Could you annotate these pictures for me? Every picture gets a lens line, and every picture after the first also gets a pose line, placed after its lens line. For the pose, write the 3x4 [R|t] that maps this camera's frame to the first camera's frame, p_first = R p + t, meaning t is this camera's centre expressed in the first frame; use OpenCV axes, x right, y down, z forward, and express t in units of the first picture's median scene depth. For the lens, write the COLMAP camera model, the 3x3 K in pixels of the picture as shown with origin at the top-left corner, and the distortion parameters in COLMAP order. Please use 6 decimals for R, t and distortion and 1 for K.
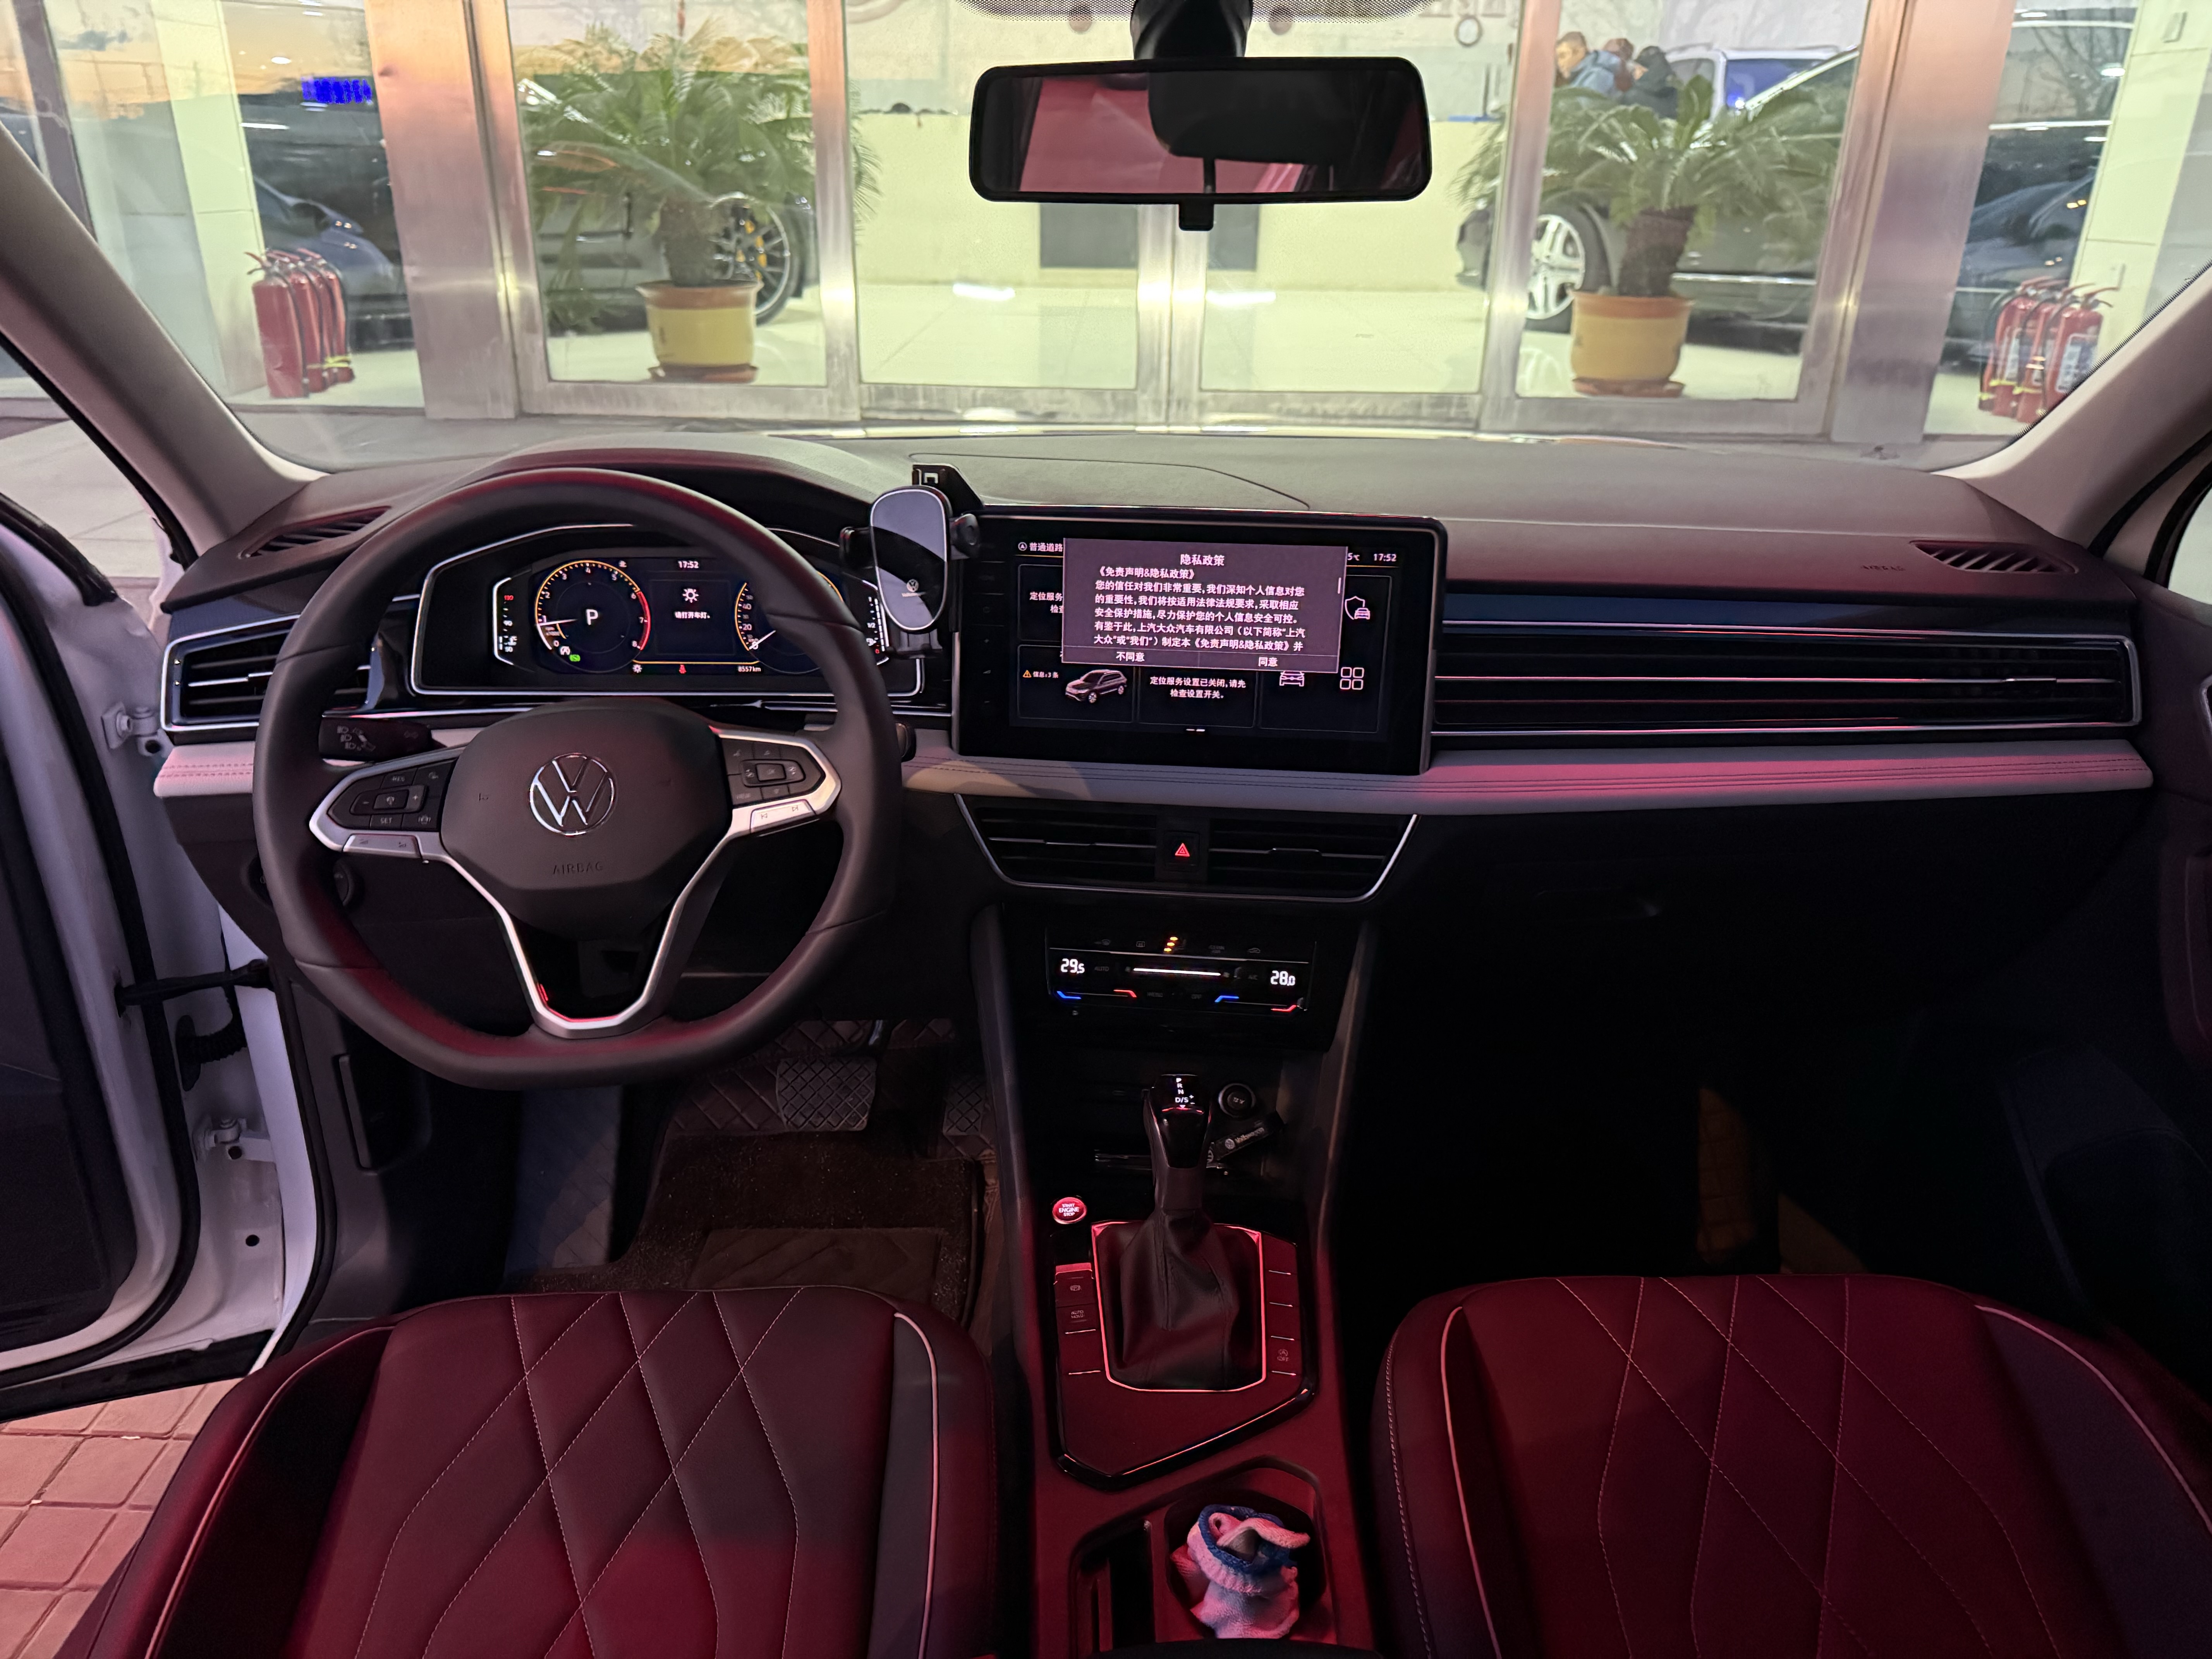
lens RADIAL K [[1564.9, 0, 1106.0], [0, 1564.9, 829.5], [0, 0, 1]] dist [0.052812, -0.055621]
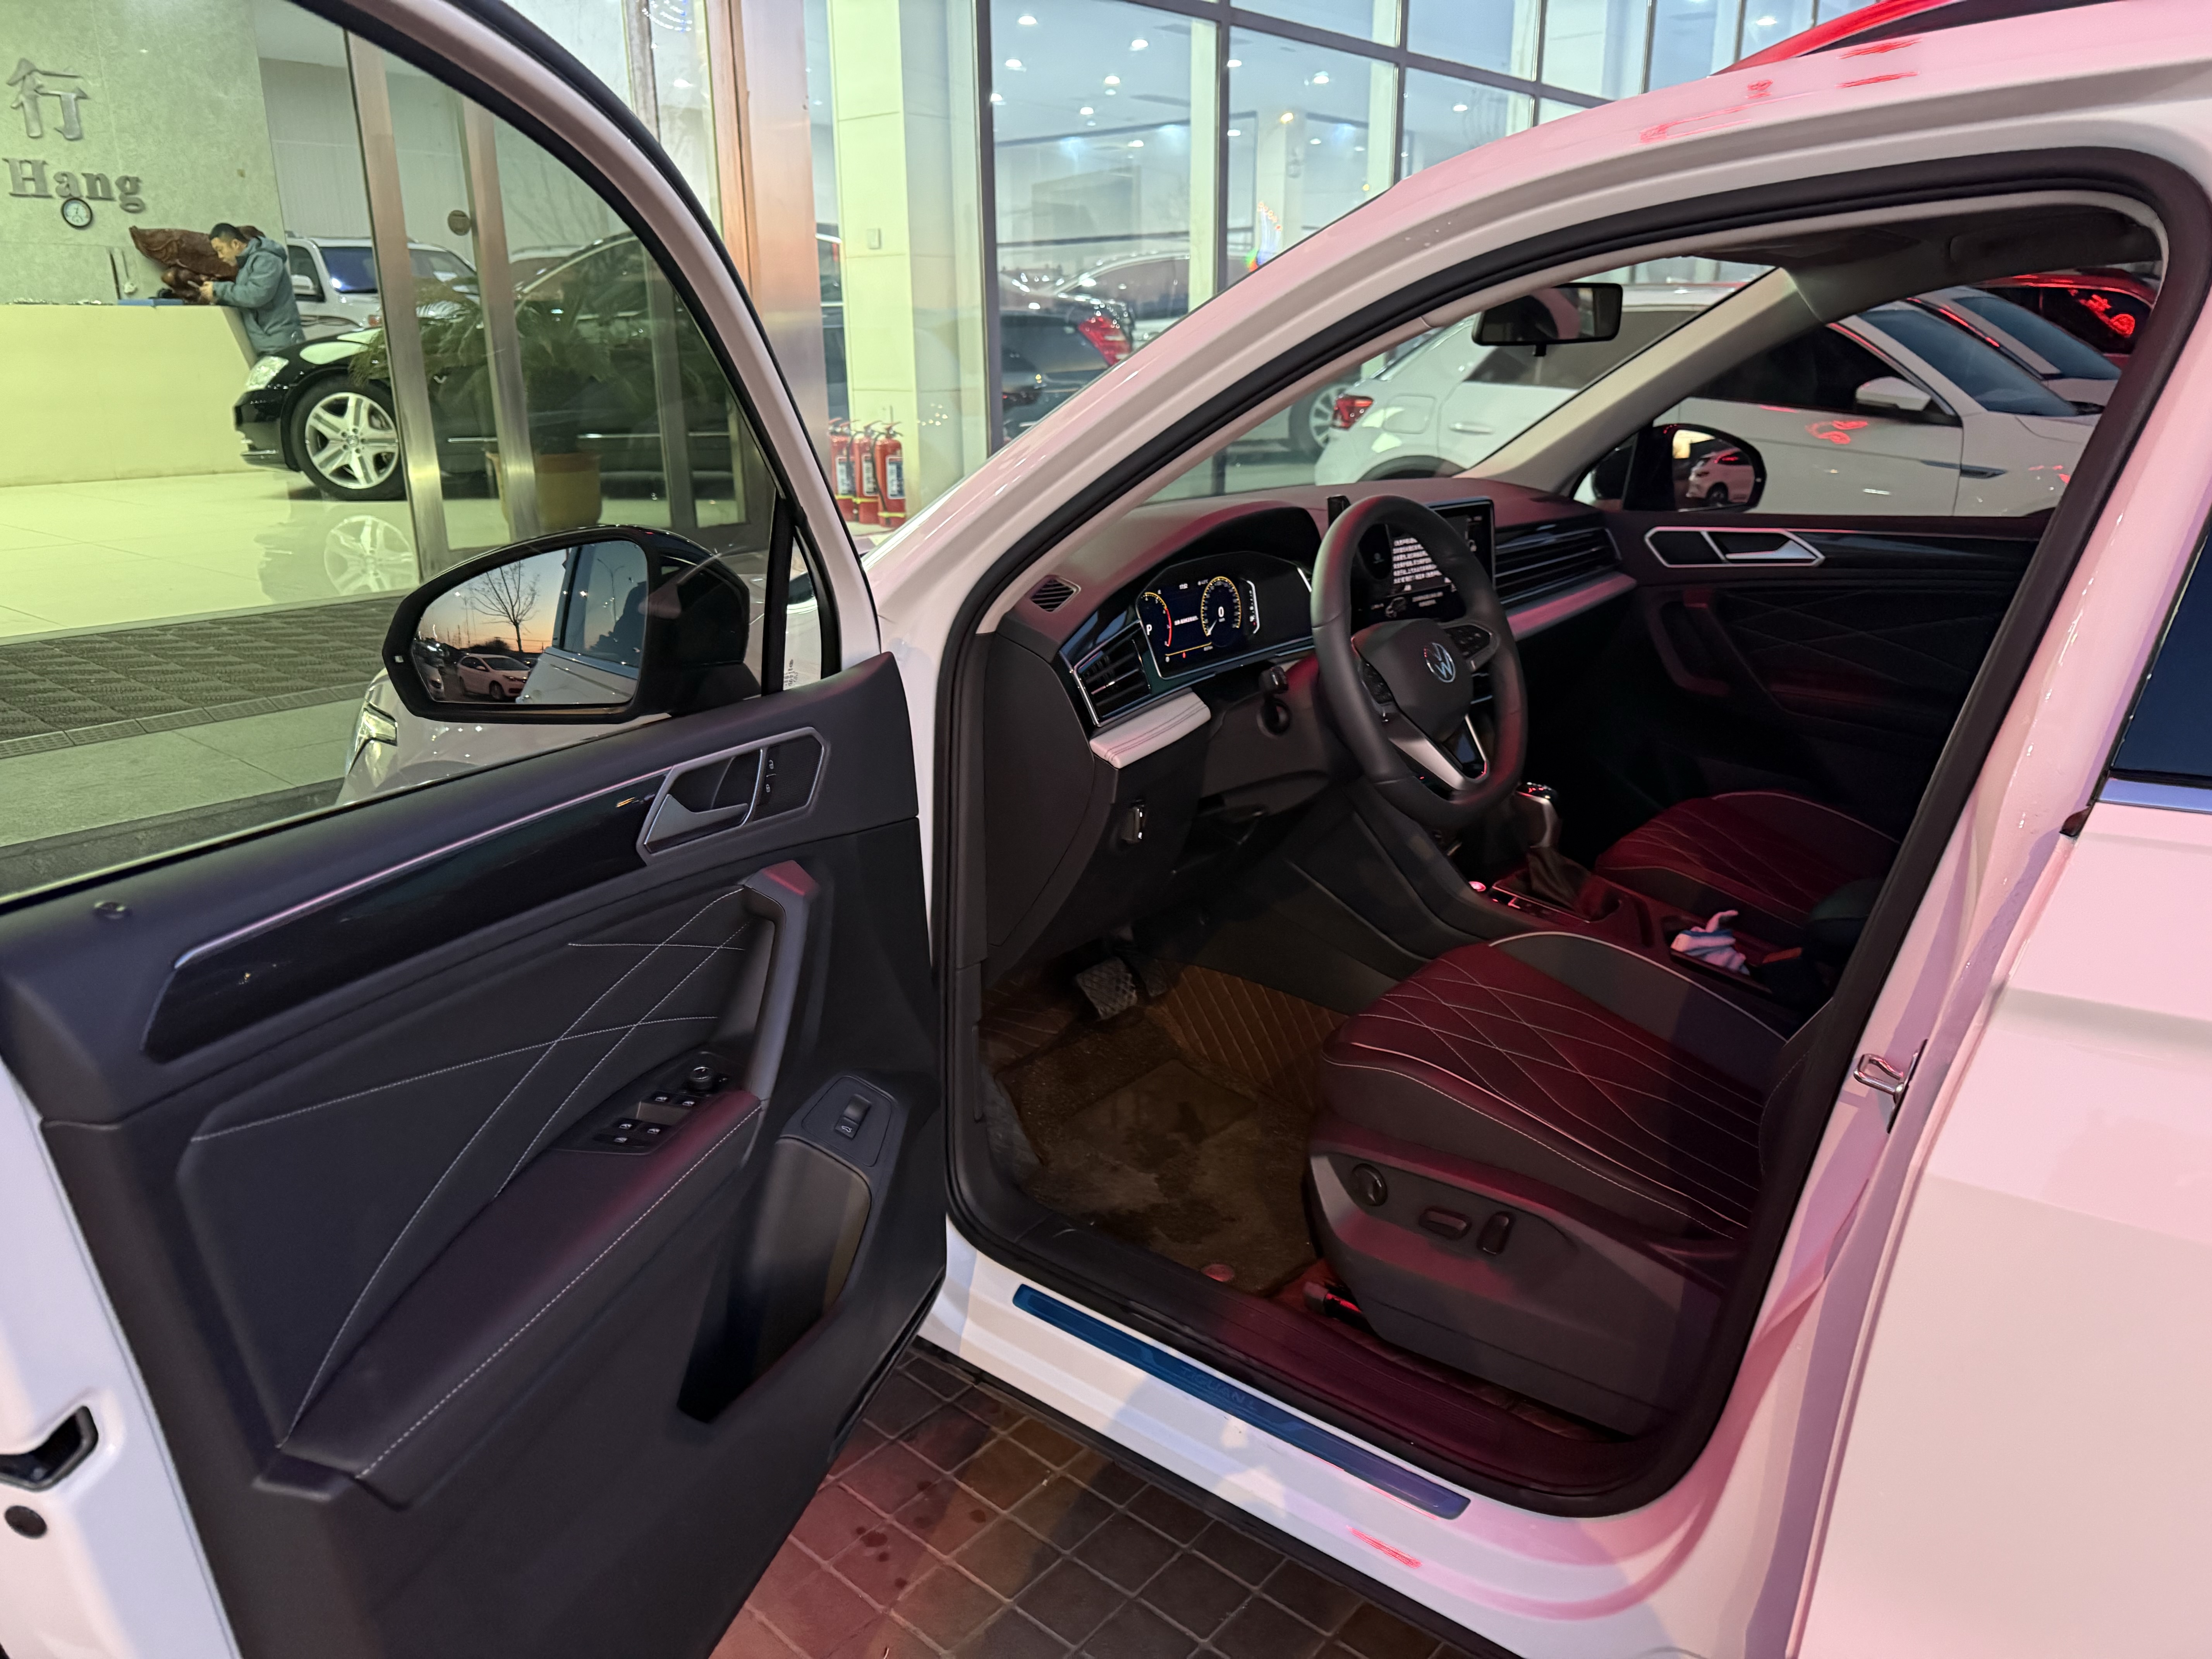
lens RADIAL K [[1564.9, 0, 1106.0], [0, 1564.9, 829.5], [0, 0, 1]] dist [0.052812, -0.055621]
pose [[0.636869, -0.248300, 0.729894, -0.288932], [0.319192, 0.946689, 0.043541, -0.005982], [-0.701794, 0.205246, 0.682172, 0.006724]]
